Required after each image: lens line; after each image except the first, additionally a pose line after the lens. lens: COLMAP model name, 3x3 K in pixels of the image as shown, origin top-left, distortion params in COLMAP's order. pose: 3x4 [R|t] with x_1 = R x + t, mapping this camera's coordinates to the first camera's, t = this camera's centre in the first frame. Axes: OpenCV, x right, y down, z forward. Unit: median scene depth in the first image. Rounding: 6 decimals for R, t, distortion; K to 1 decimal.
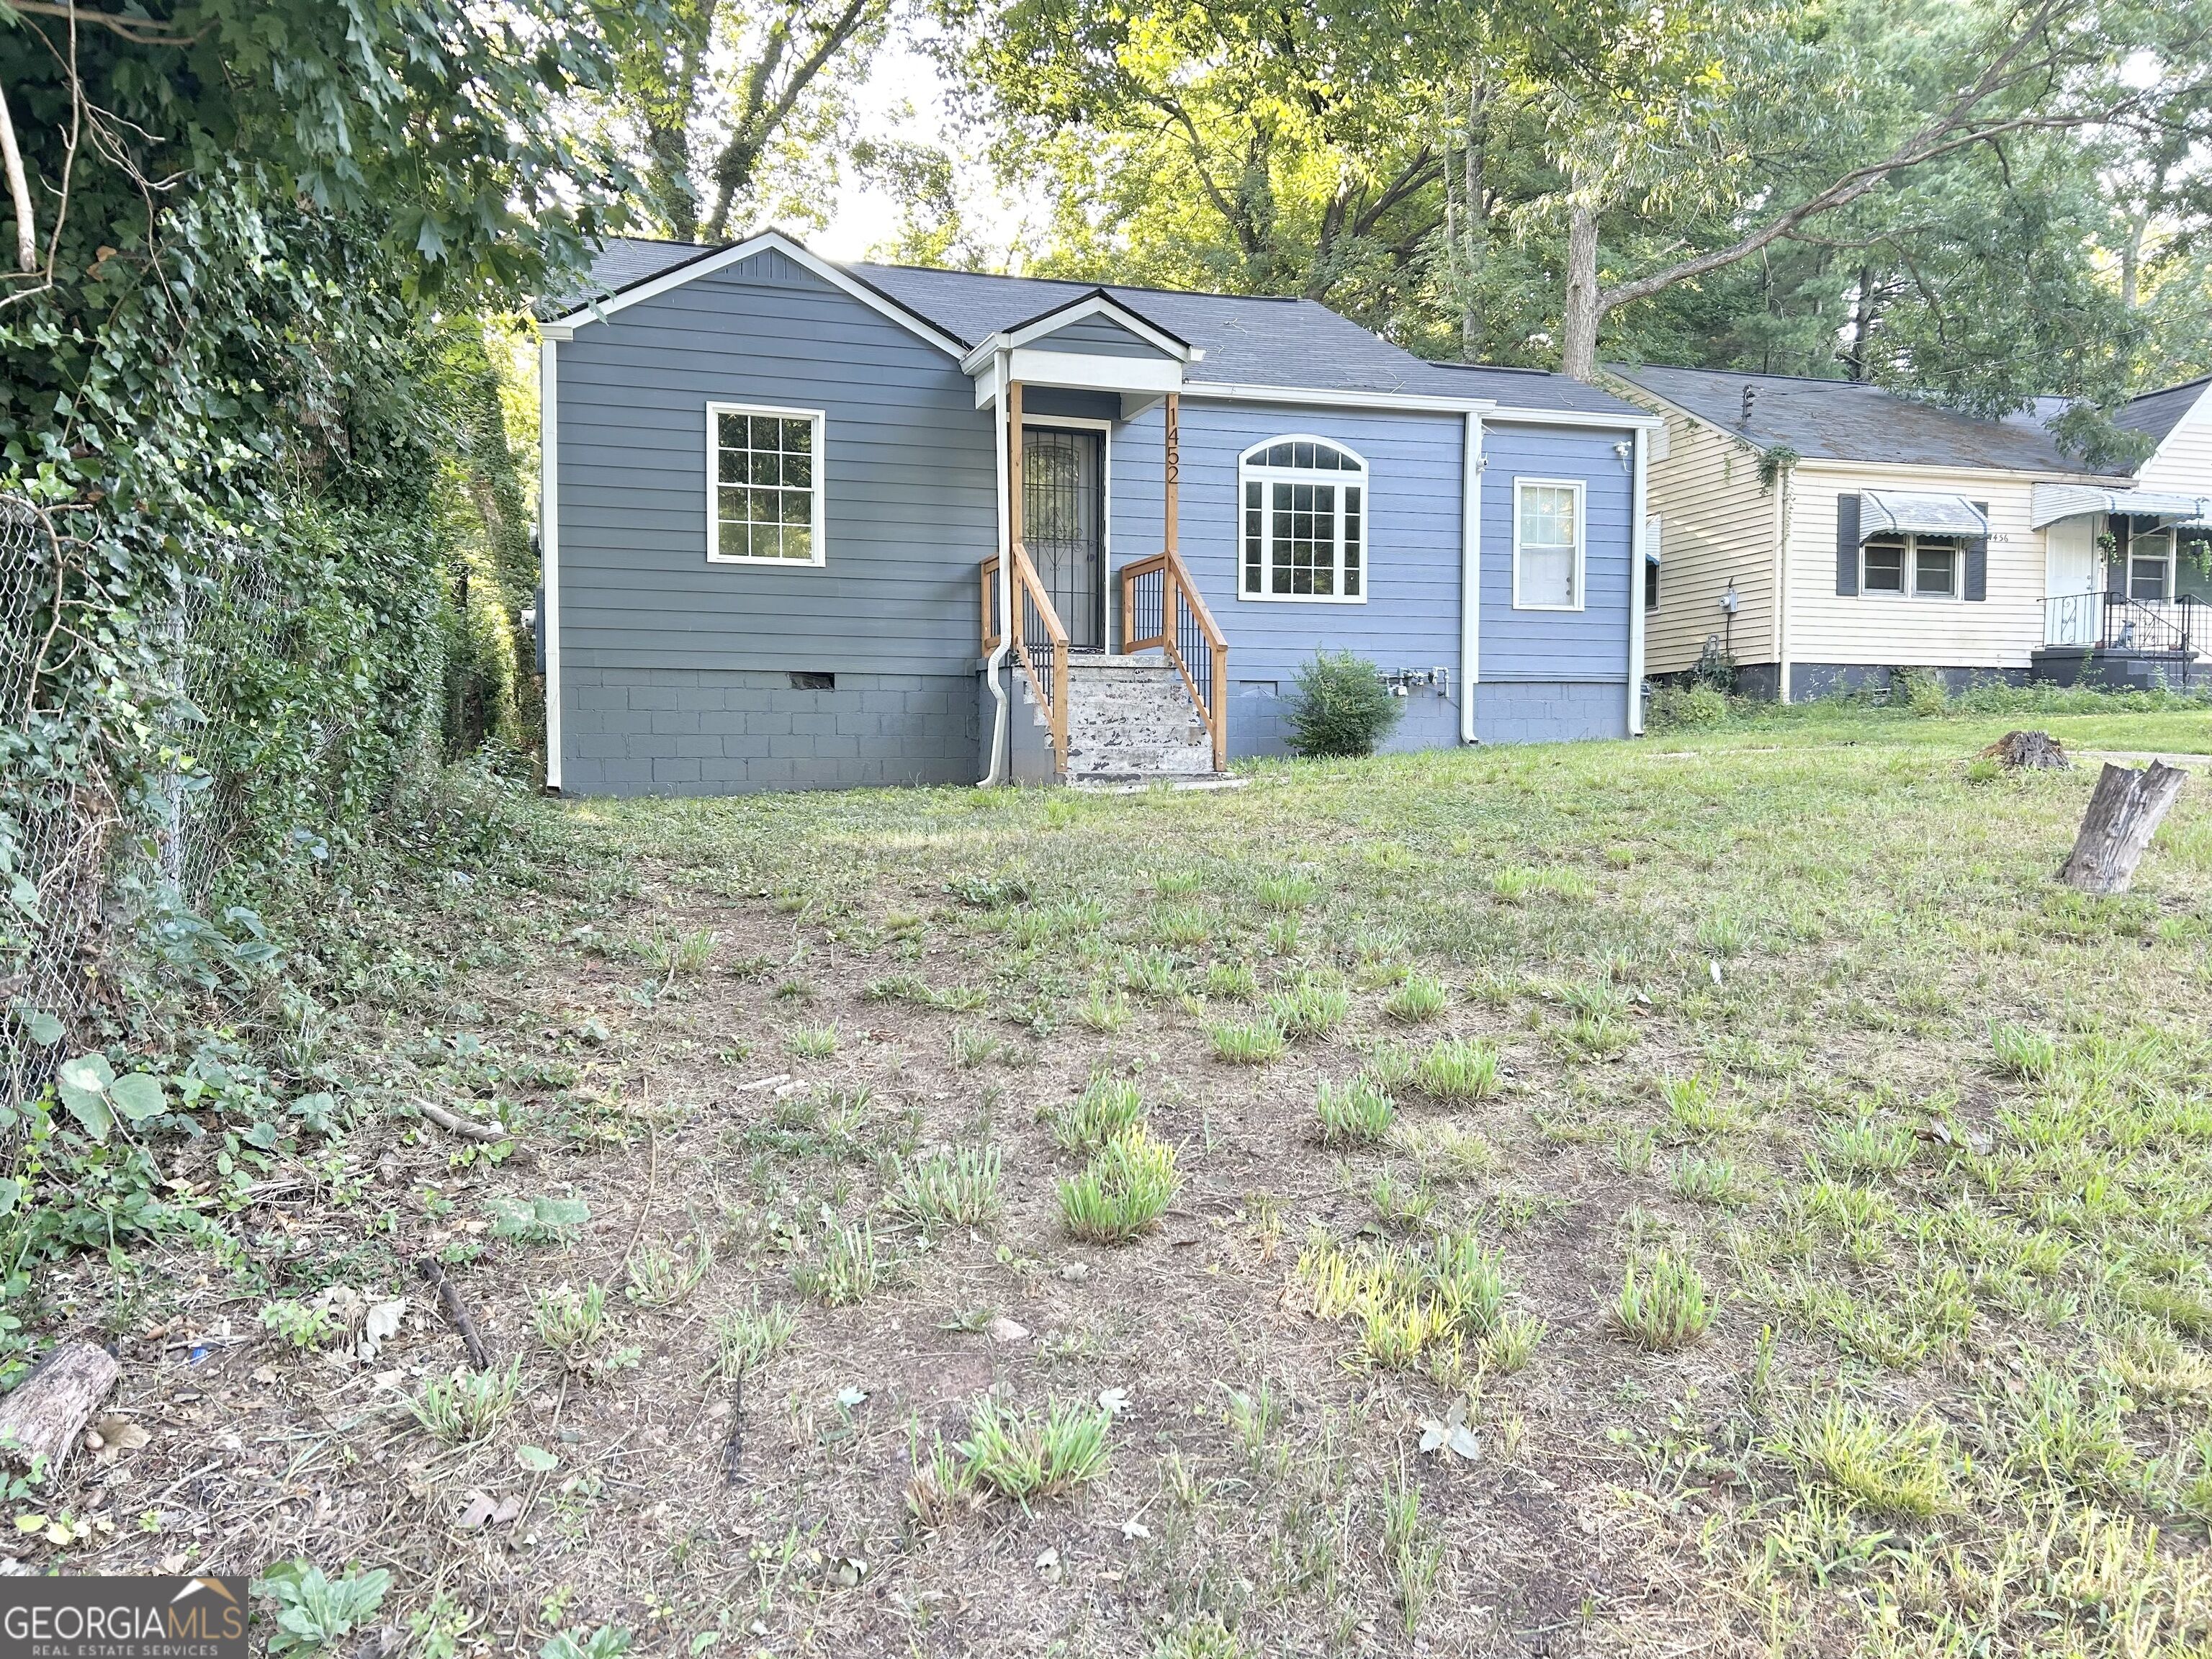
lens RADIAL K [[1671.3, 0, 1101.5], [0, 1671.3, 832.1], [0, 0, 1]] dist [0.031609, 0.006143]
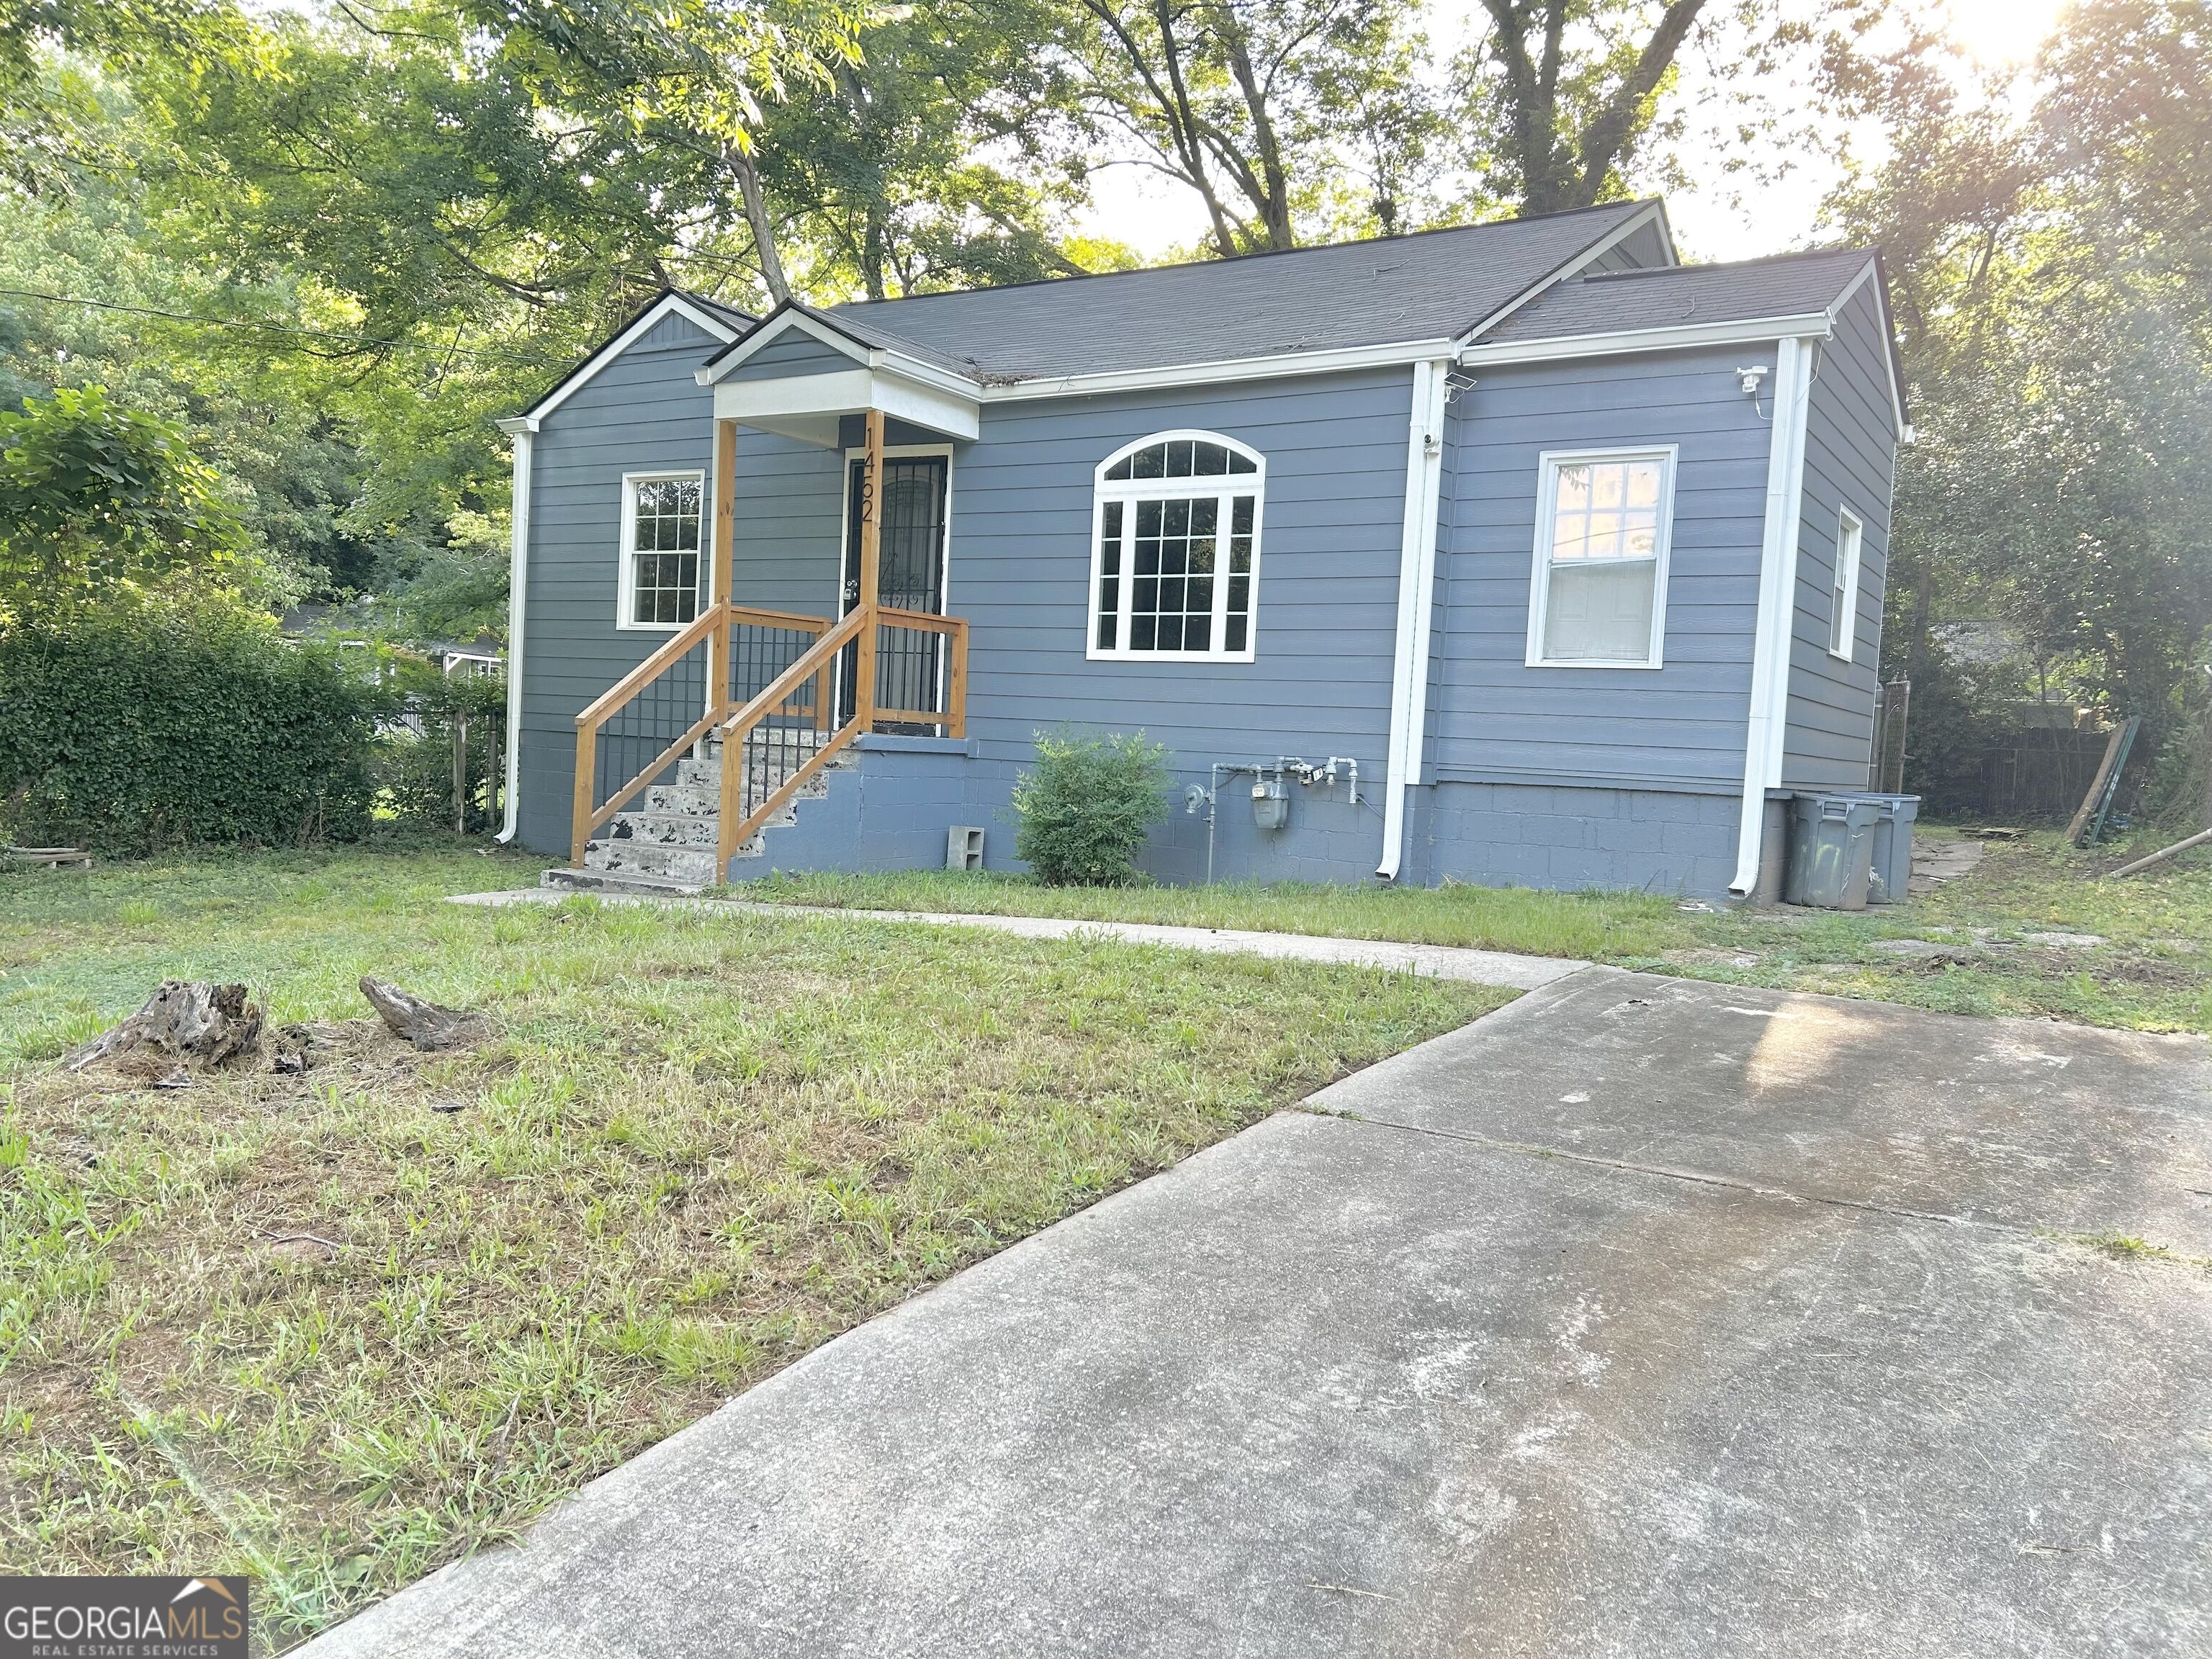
lens RADIAL K [[1671.3, 0, 1100.8], [0, 1671.3, 816.0], [0, 0, 1]] dist [0.031609, 0.006143]
pose [[0.631089, 0.069415, -0.772599, 0.665400], [-0.081826, 0.996388, 0.022683, -0.084881], [0.771383, 0.048904, 0.634489, 0.522258]]
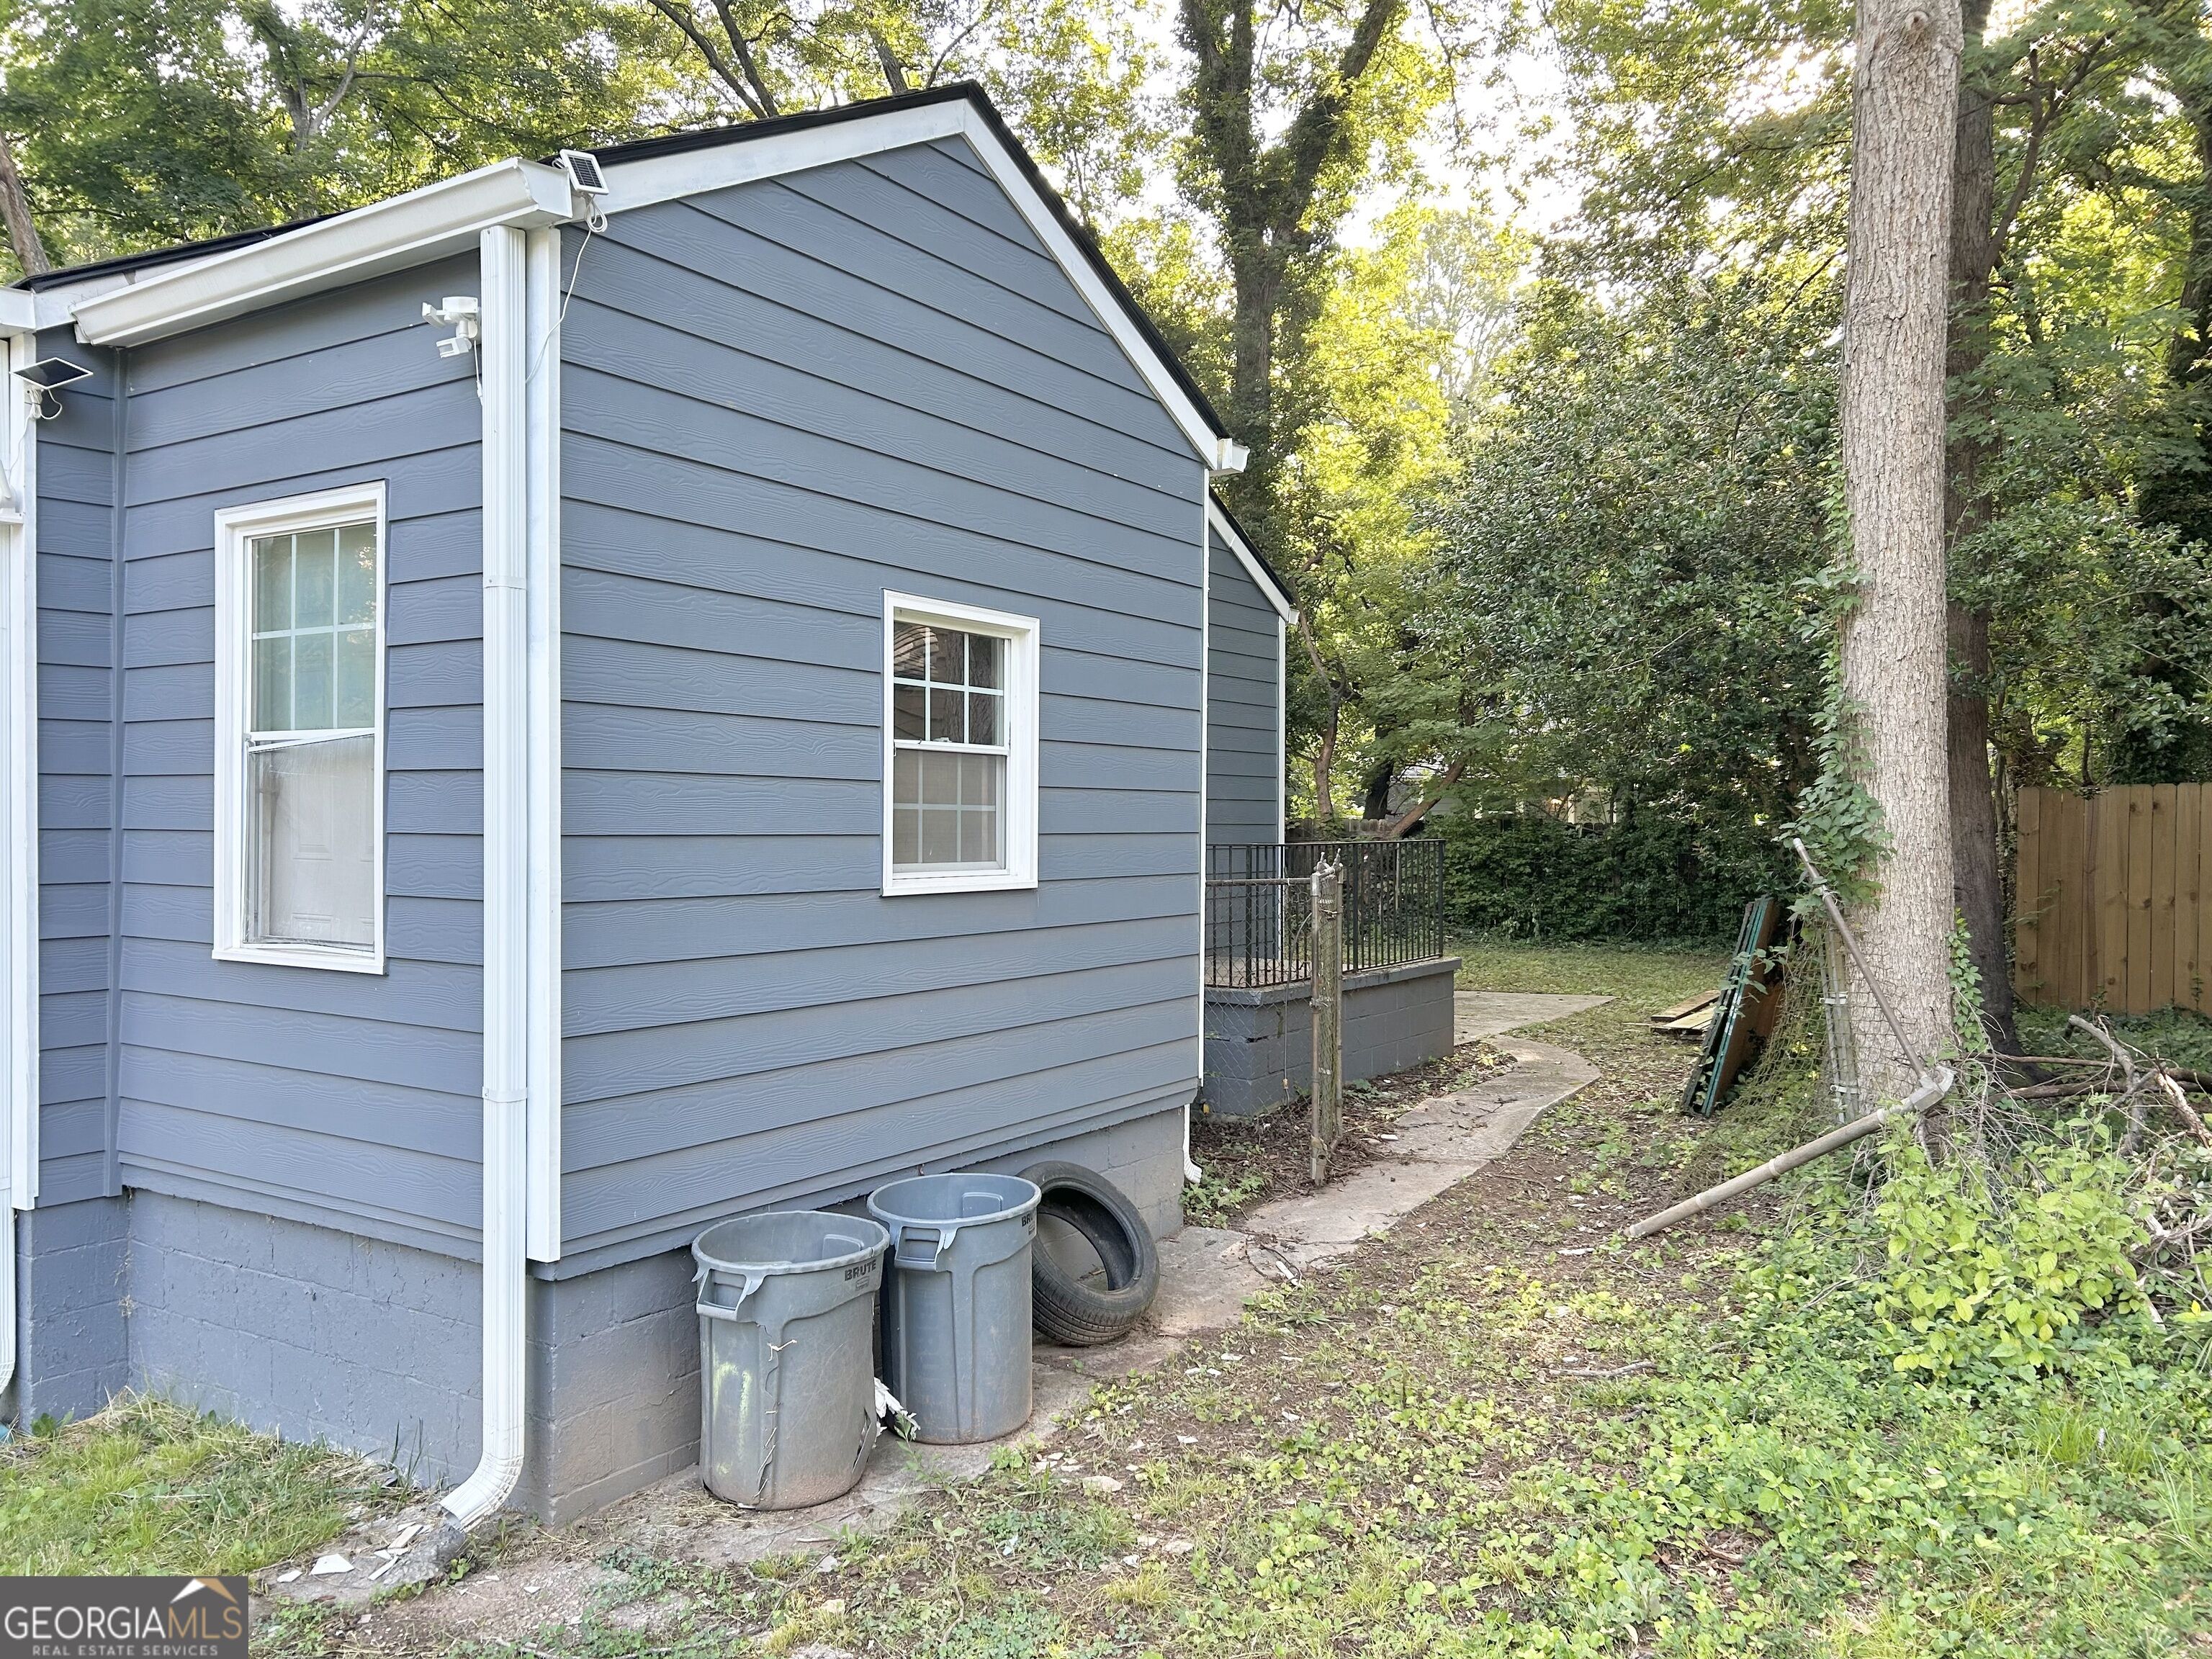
lens RADIAL K [[1671.3, 0, 1109.1], [0, 1671.3, 839.1], [0, 0, 1]] dist [0.031609, 0.006143]
pose [[0.633957, 0.009348, -0.773312, 0.608011], [-0.035579, 0.999221, -0.017089, -0.164615], [0.772549, 0.038348, 0.633796, 0.990635]]
